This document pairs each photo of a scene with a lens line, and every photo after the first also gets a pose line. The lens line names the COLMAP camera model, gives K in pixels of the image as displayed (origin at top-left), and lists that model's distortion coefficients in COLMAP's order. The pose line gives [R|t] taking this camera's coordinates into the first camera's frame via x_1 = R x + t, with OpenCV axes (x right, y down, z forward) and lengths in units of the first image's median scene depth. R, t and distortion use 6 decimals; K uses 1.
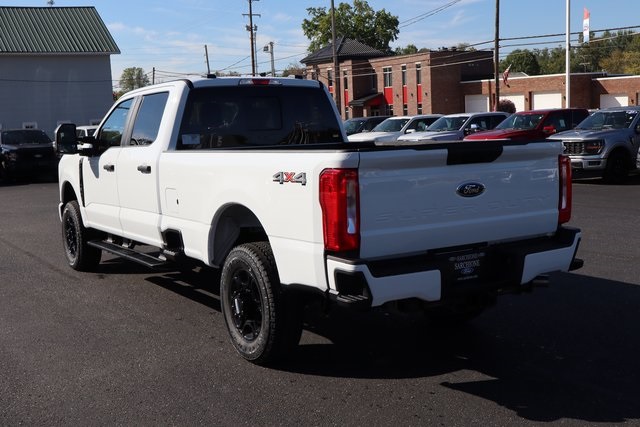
lens RADIAL K [[811.2, 0, 320.0], [0, 811.2, 213.5], [0, 0, 1]] dist [-0.018379, -0.016950]
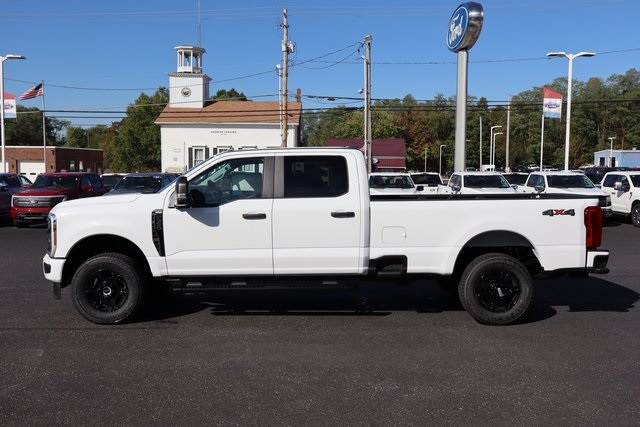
lens RADIAL K [[590.6, 0, 320.0], [0, 590.6, 213.5], [0, 0, 1]] dist [0.005454, -0.001154]
pose [[0.542443, -0.021009, 0.839830, -1.564528], [0.077543, 0.996672, -0.025152, -0.052640], [-0.836506, 0.078766, 0.542267, 0.759353]]
